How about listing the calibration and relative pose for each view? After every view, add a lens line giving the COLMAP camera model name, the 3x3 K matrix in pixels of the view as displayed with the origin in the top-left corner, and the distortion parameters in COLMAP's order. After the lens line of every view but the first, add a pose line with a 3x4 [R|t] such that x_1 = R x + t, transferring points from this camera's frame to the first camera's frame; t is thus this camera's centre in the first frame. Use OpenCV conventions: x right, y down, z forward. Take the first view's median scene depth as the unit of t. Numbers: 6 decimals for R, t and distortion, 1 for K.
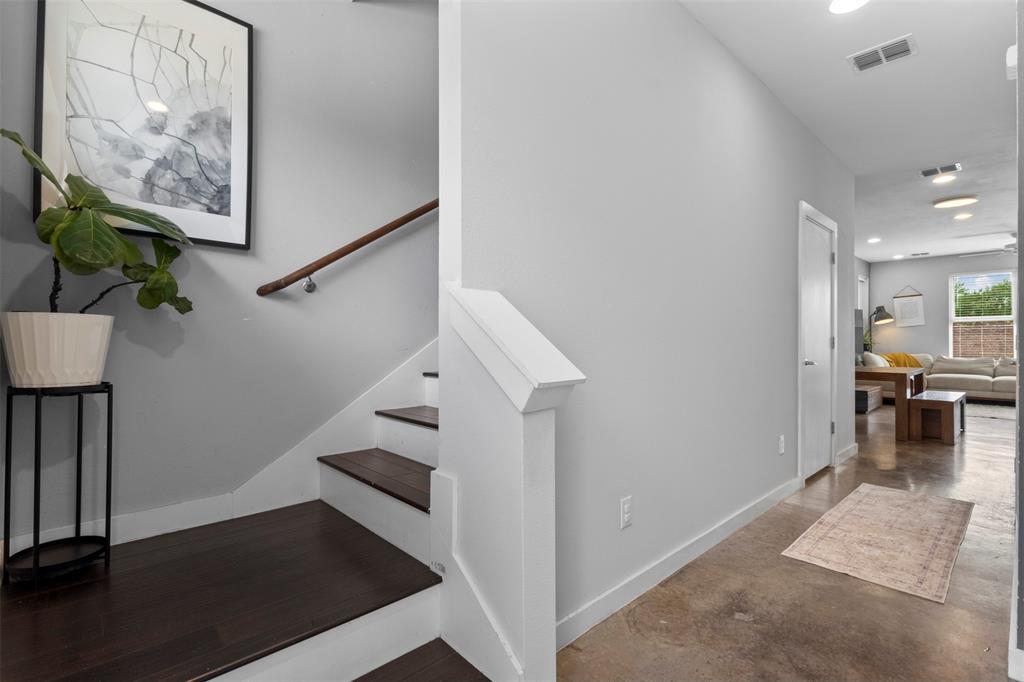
lens RADIAL K [[474.5, 0, 507.0], [0, 474.5, 341.2], [0, 0, 1]] dist [0.001699, 0.001966]
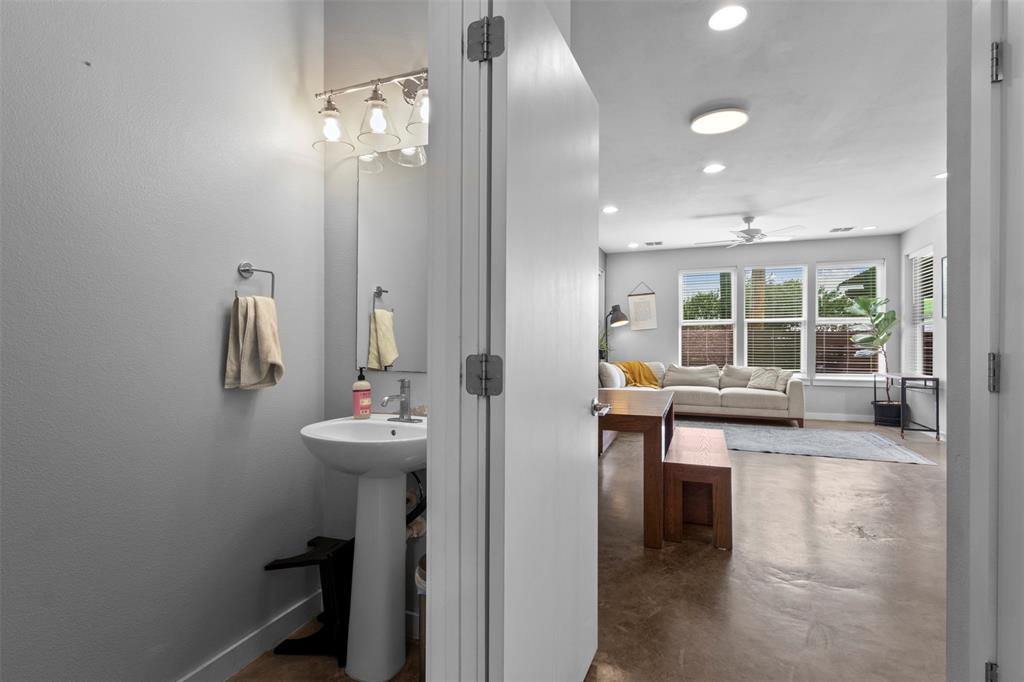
lens RADIAL K [[474.5, 0, 511.1], [0, 474.5, 343.9], [0, 0, 1]] dist [0.001699, 0.001966]
pose [[0.899213, 0.005195, 0.437481, 0.272581], [-0.004483, 0.999986, -0.002660, -0.002836], [-0.437489, 0.000430, 0.899224, 0.353330]]
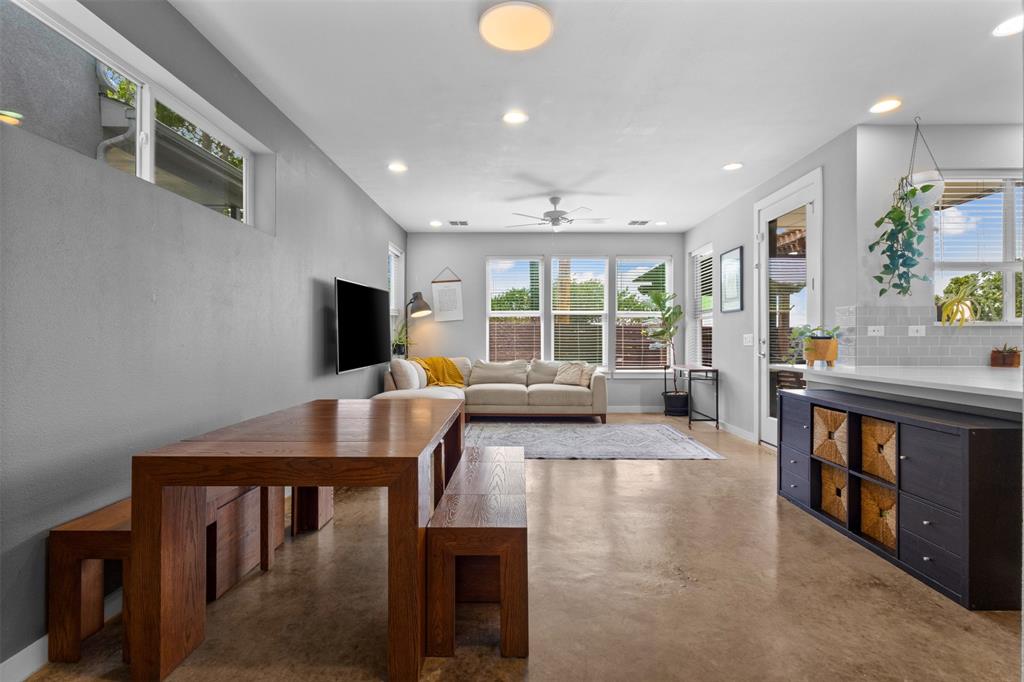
lens RADIAL K [[474.5, 0, 509.7], [0, 474.5, 338.0], [0, 0, 1]] dist [0.001699, 0.001966]
pose [[0.683149, 0.005351, 0.730259, 0.379357], [-0.003268, 0.999986, -0.004270, -0.001696], [-0.730271, 0.000530, 0.683157, 0.432968]]
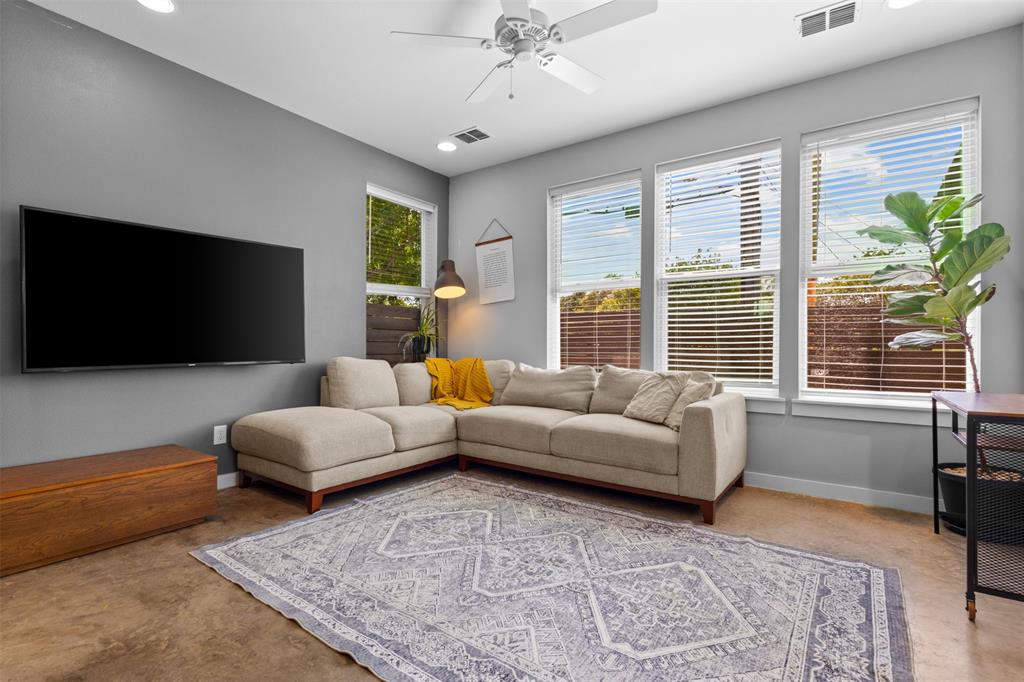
lens RADIAL K [[474.5, 0, 511.3], [0, 474.5, 347.7], [0, 0, 1]] dist [0.001699, 0.001966]
pose [[0.978113, 0.009306, 0.207866, 0.801115], [-0.009821, 0.999951, 0.001449, 0.014001], [-0.207843, -0.003459, 0.978156, 0.549469]]
